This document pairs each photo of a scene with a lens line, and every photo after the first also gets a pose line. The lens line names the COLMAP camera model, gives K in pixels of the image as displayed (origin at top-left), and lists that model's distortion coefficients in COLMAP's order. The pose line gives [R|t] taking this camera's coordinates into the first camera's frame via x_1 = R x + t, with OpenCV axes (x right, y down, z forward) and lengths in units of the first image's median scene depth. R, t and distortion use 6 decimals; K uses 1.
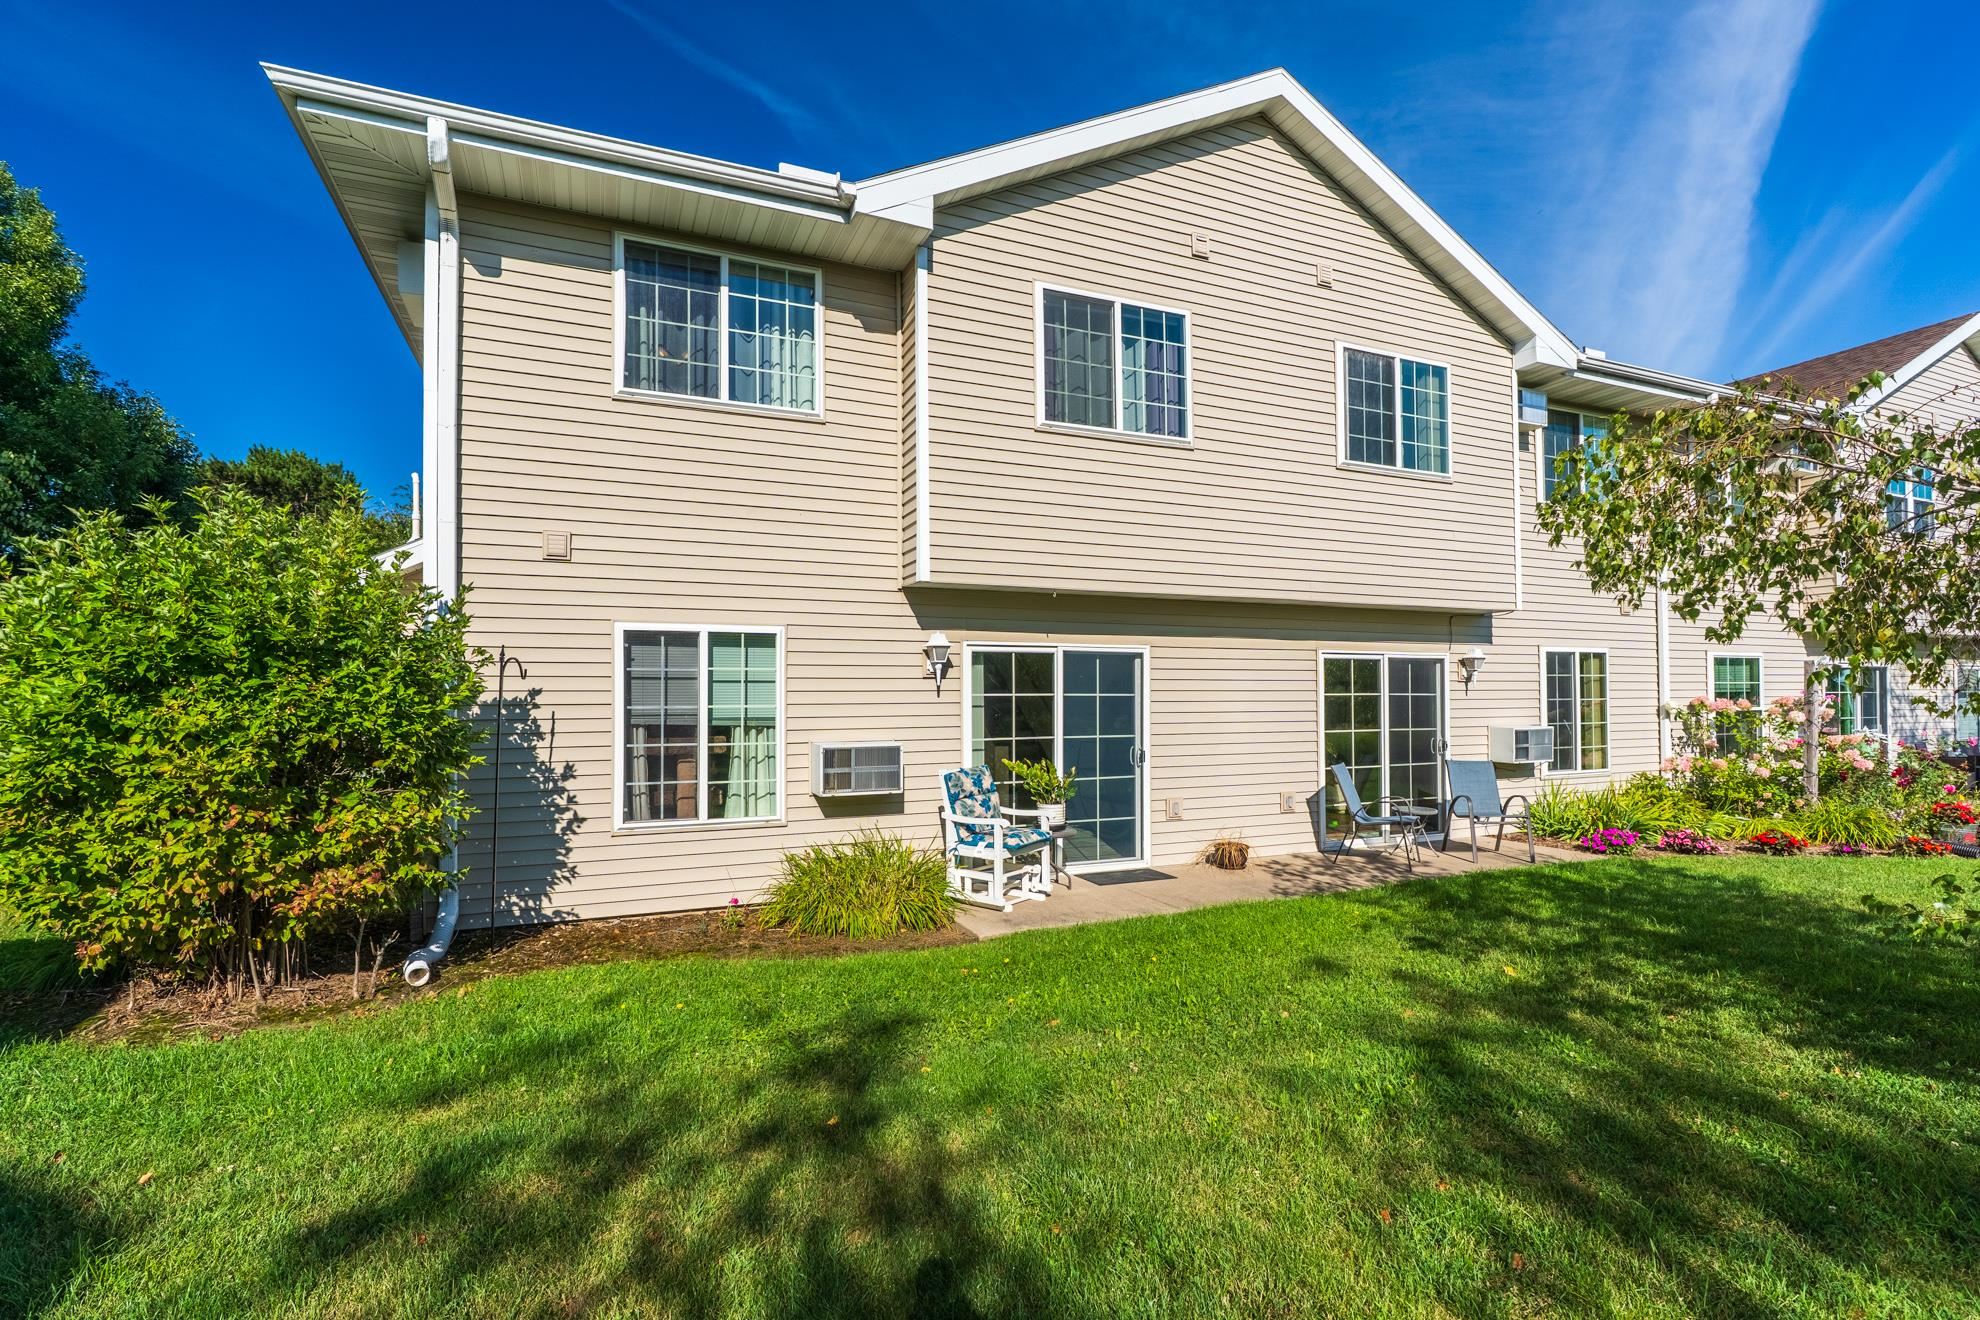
lens RADIAL K [[938.4, 0, 993.9], [0, 938.4, 684.9], [0, 0, 1]] dist [-0.003367, -0.000013]
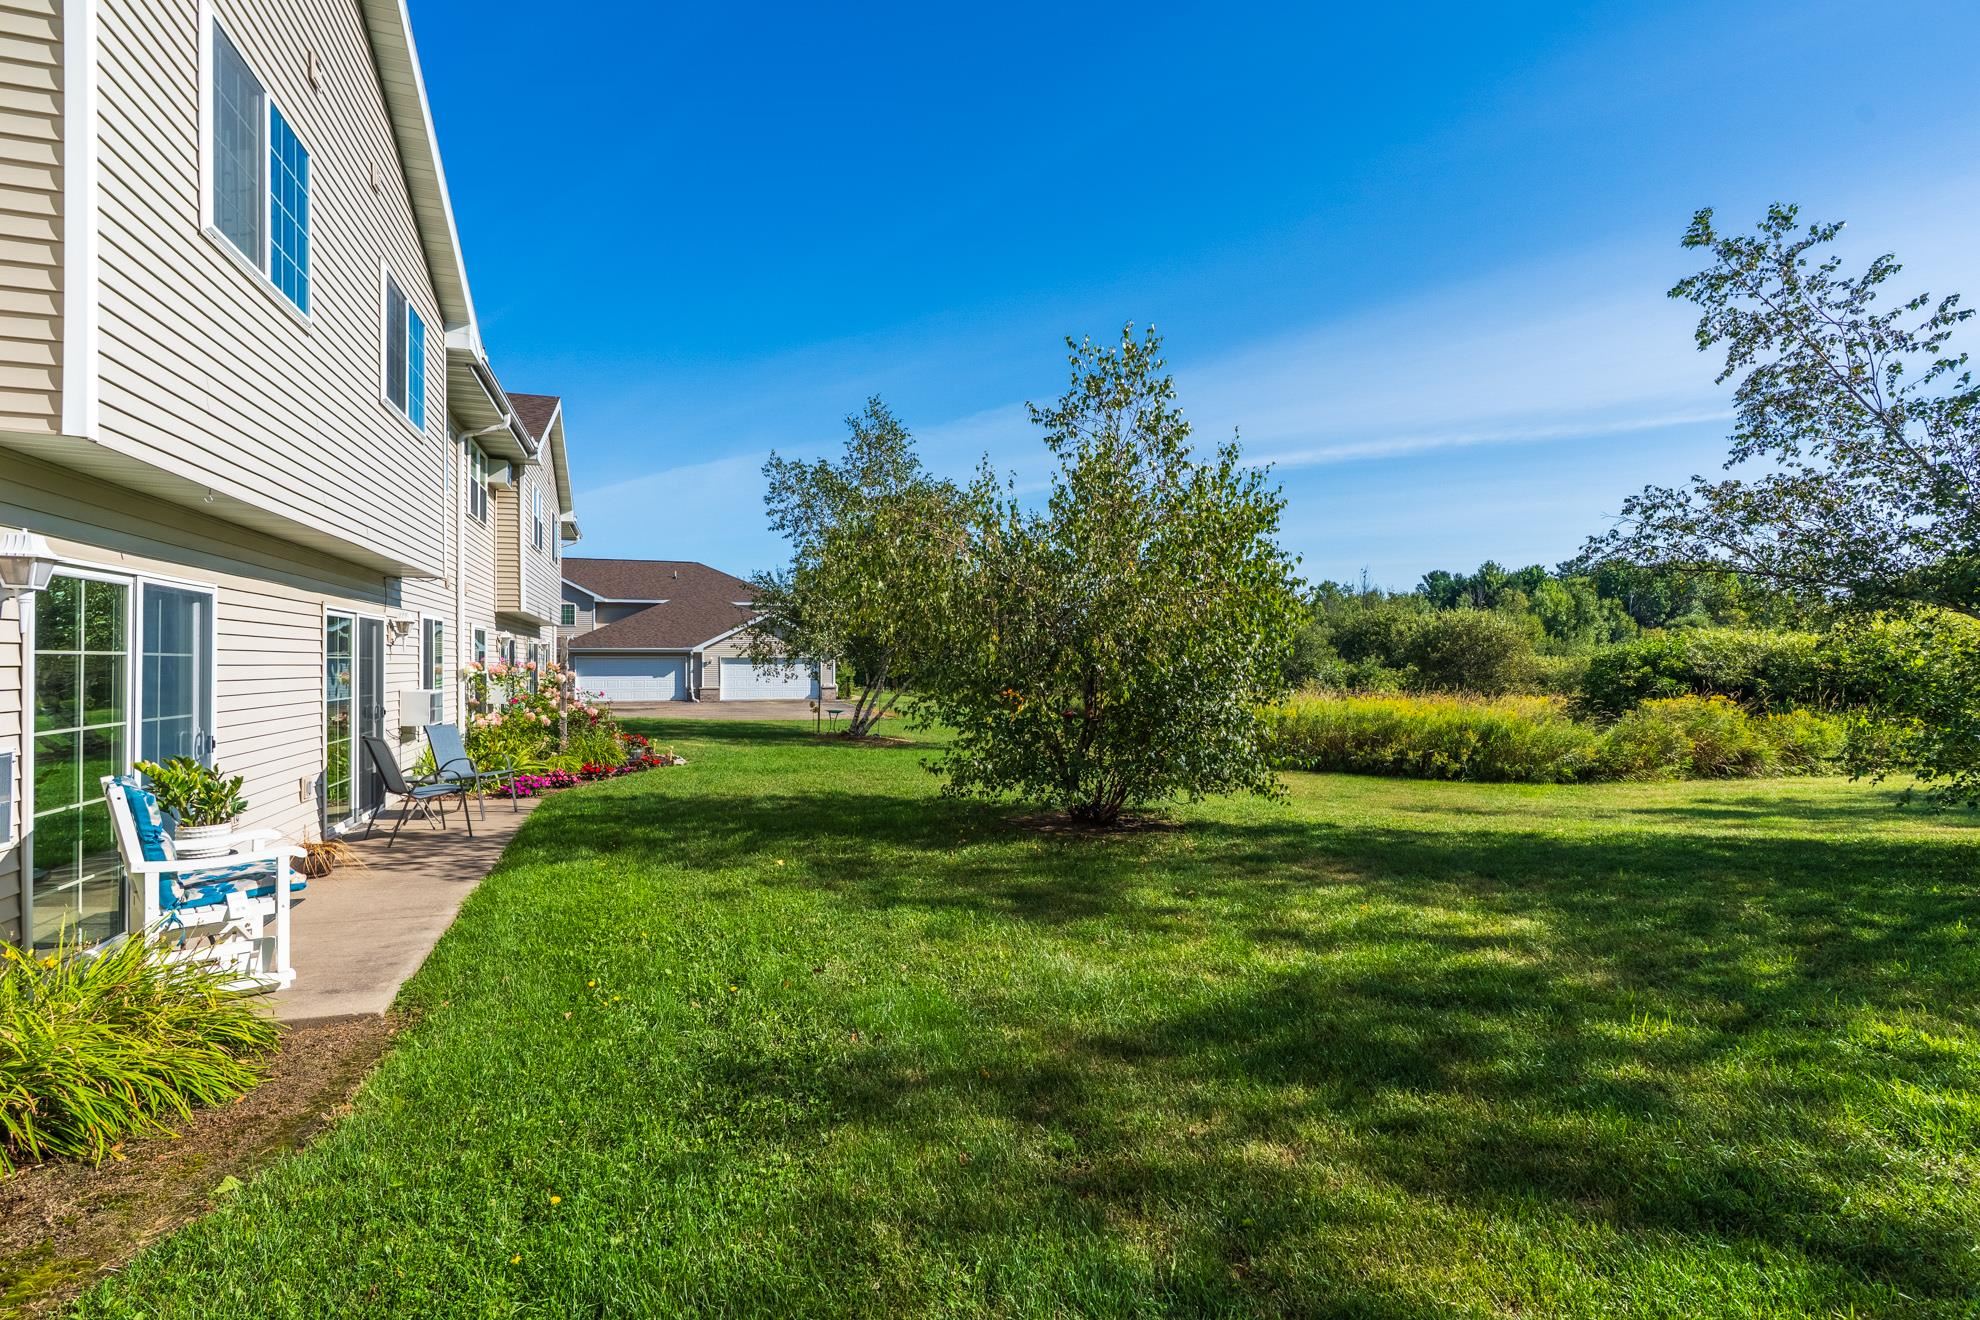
lens RADIAL K [[902.1, 0, 975.5], [0, 902.1, 665.1], [0, 0, 1]] dist [-0.002051, -0.000073]
pose [[0.079556, 0.000112, 0.996830, -0.554233], [-0.007928, 0.999968, 0.000520, 0.015762], [-0.996799, -0.007945, 0.079554, 0.471068]]
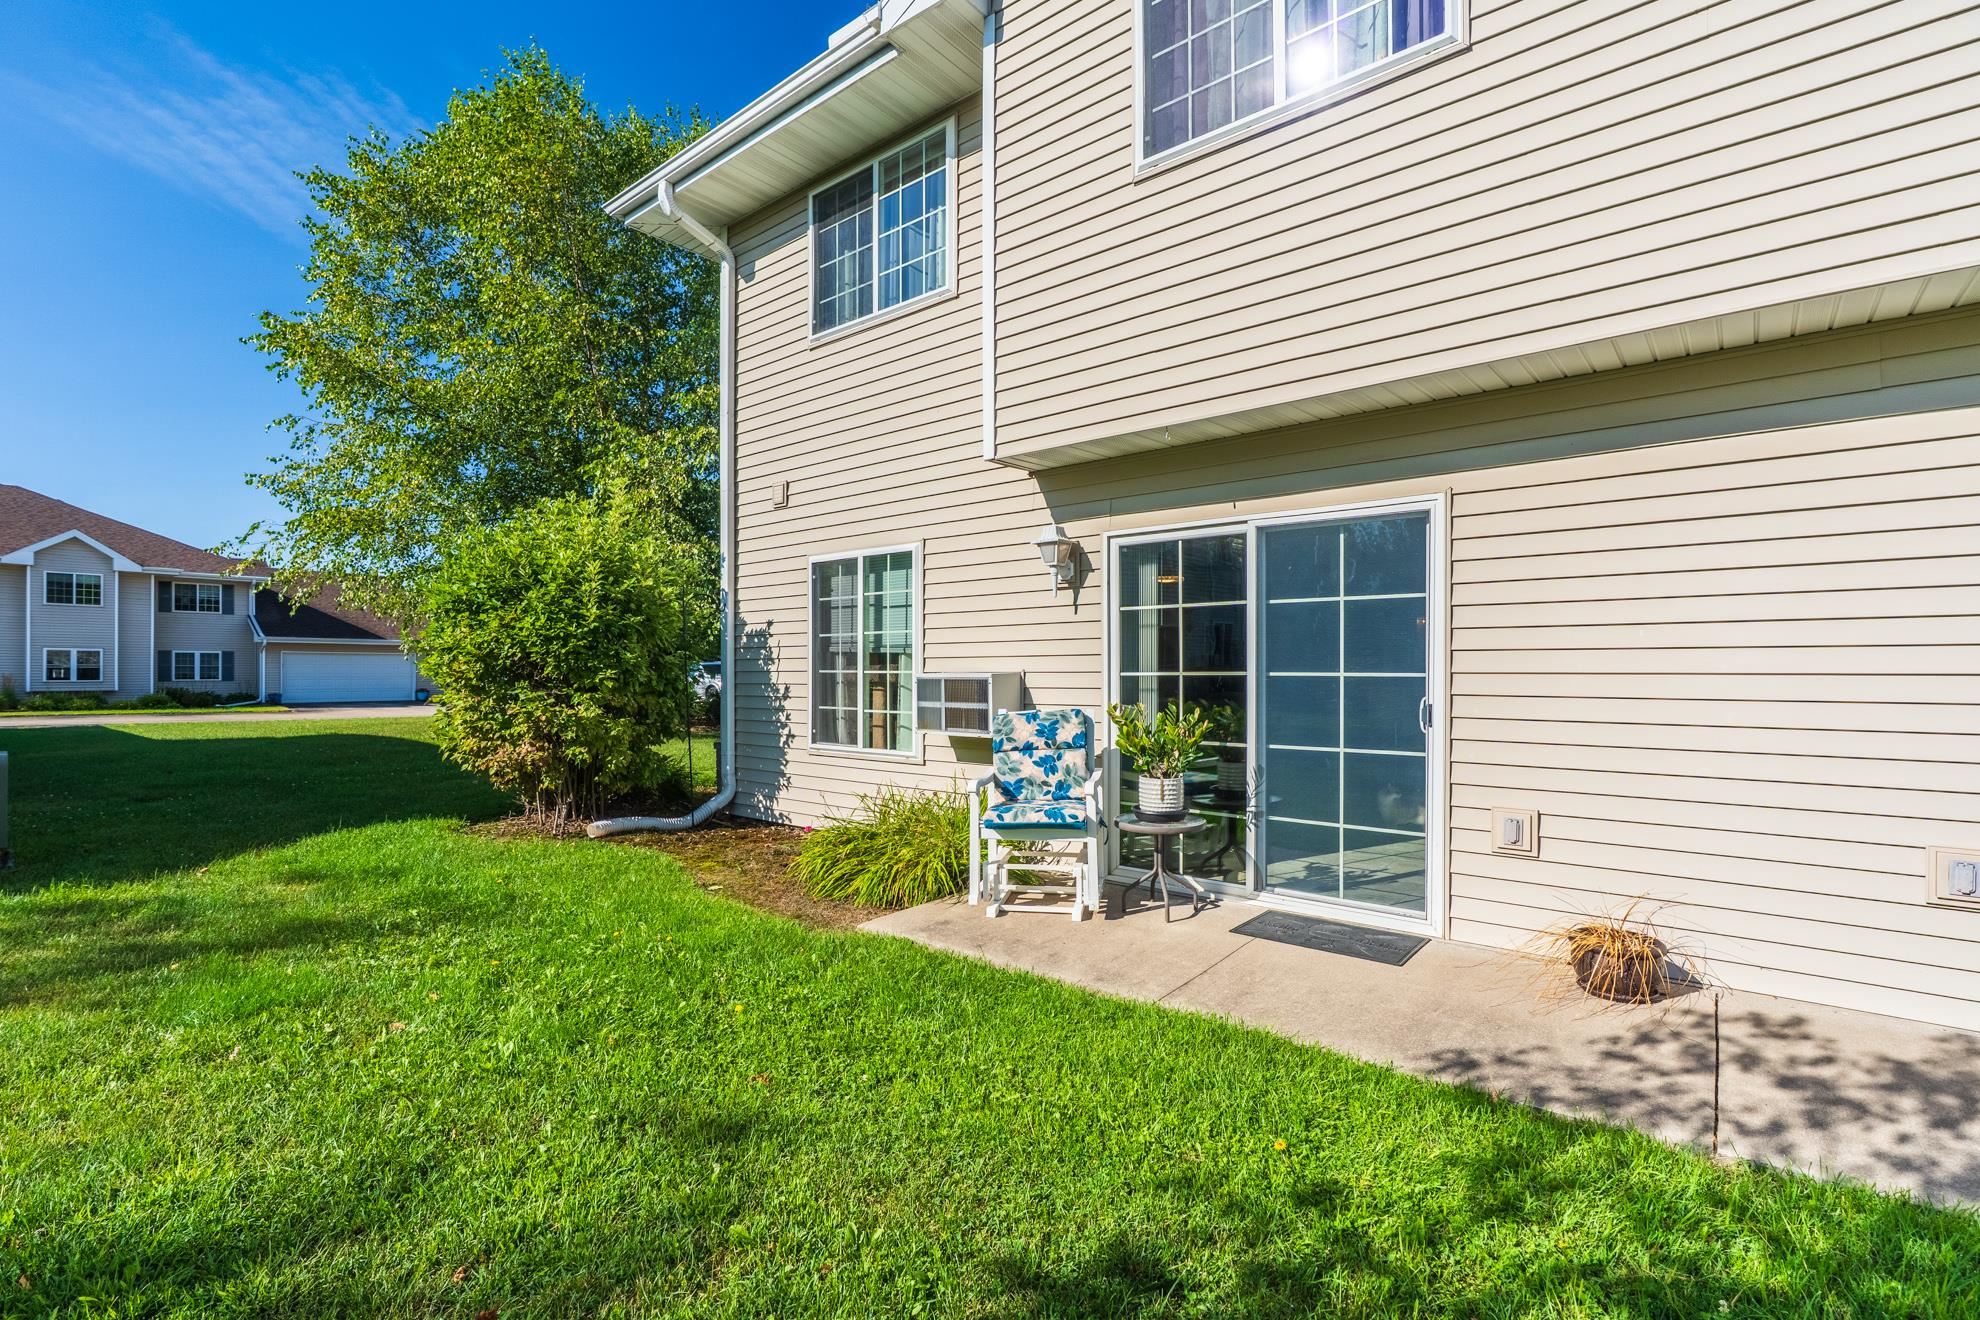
lens RADIAL K [[902.1, 0, 975.5], [0, 902.1, 665.1], [0, 0, 1]] dist [-0.002051, -0.000073]
pose [[0.431540, -0.000201, -0.902094, 0.591058], [0.010968, 0.999927, 0.005024, 0.052996], [0.902027, -0.012062, 0.431511, 0.693003]]
